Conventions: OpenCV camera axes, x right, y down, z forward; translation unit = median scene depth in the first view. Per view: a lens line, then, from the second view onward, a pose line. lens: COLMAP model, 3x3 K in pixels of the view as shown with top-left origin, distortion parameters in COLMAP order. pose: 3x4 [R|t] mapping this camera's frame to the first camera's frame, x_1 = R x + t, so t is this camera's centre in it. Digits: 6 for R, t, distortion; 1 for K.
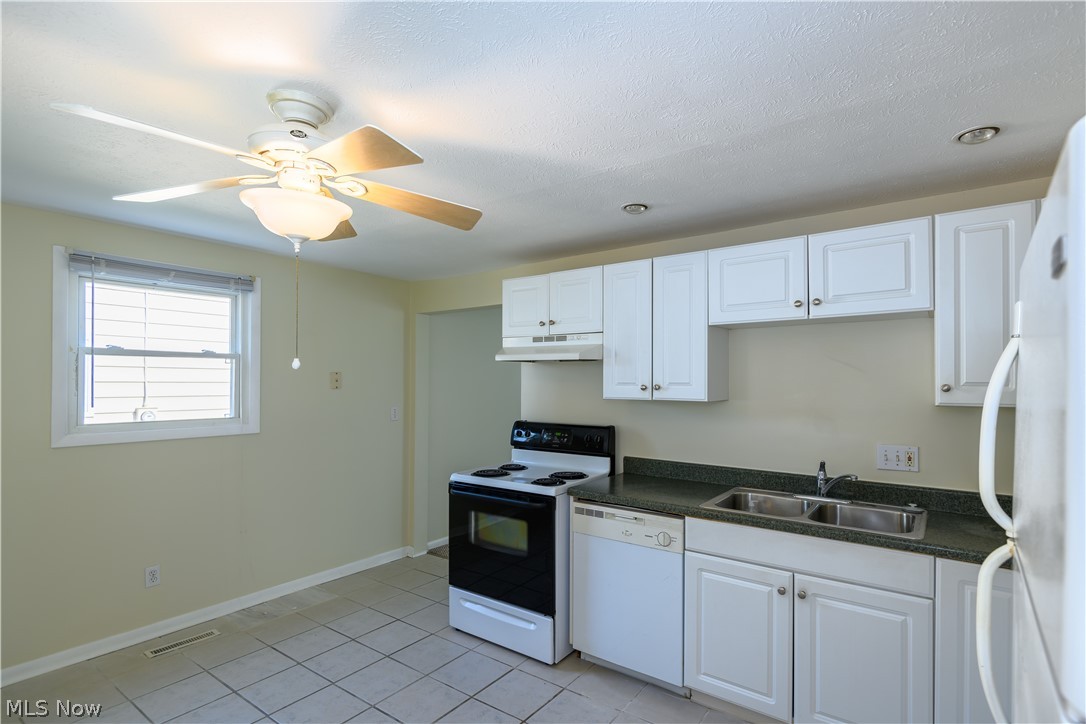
lens RADIAL K [[531.0, 0, 558.6], [0, 531.0, 377.1], [0, 0, 1]] dist [0.019599, -0.011719]
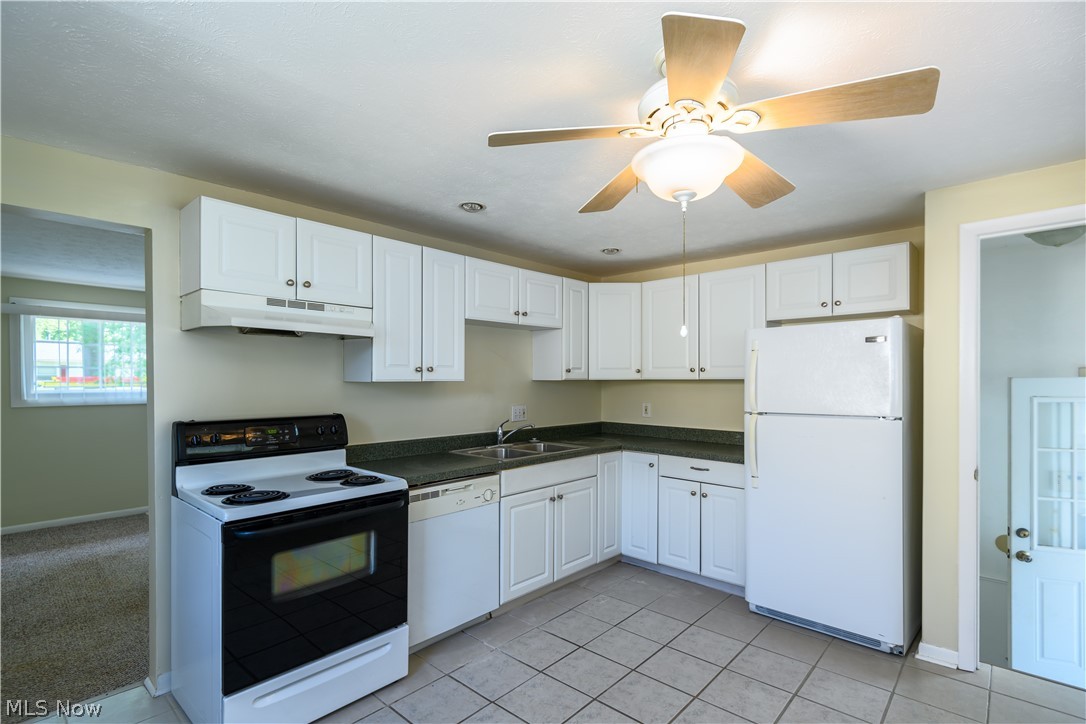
lens RADIAL K [[517.6, 0, 529.8], [0, 517.6, 381.1], [0, 0, 1]] dist [0.017694, -0.010983]
pose [[0.128233, -0.005197, 0.991731, -0.852917], [-0.009043, 0.999939, 0.006410, 0.035428], [-0.991703, -0.009790, 0.128178, 0.685348]]
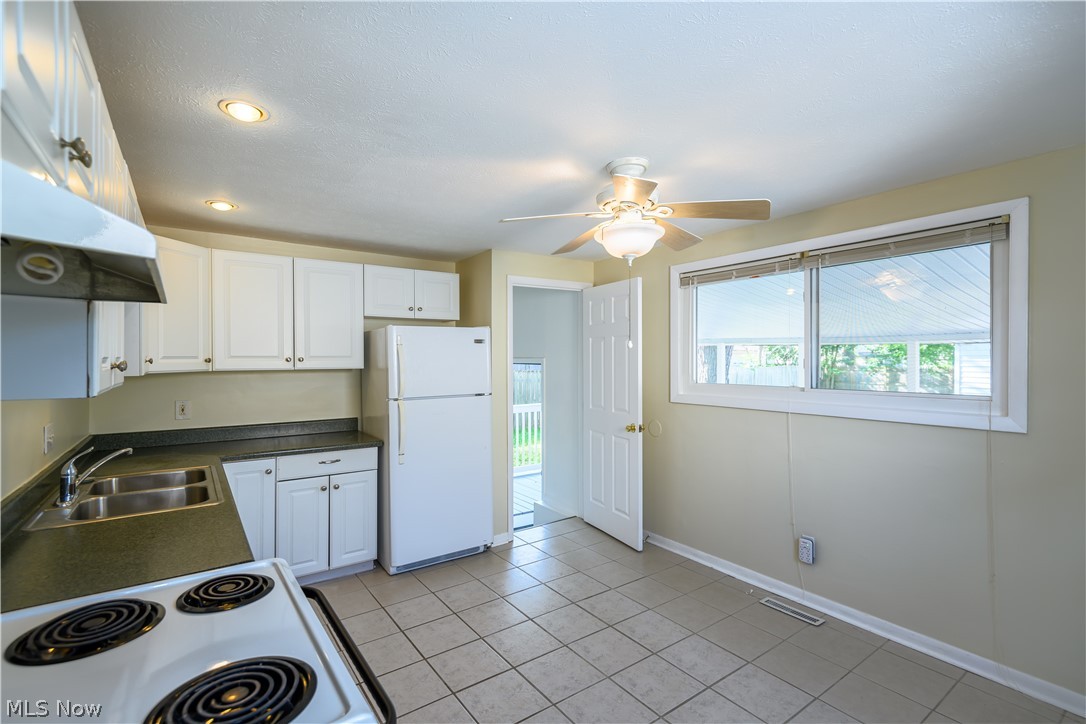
lens RADIAL K [[500.5, 0, 540.2], [0, 500.5, 359.2], [0, 0, 1]] dist [0.016691, -0.009401]
pose [[-0.947624, -0.002381, 0.319378, -0.412916], [-0.004415, 0.999974, -0.005645, 0.013962], [-0.319356, -0.006759, -0.947611, 1.401478]]
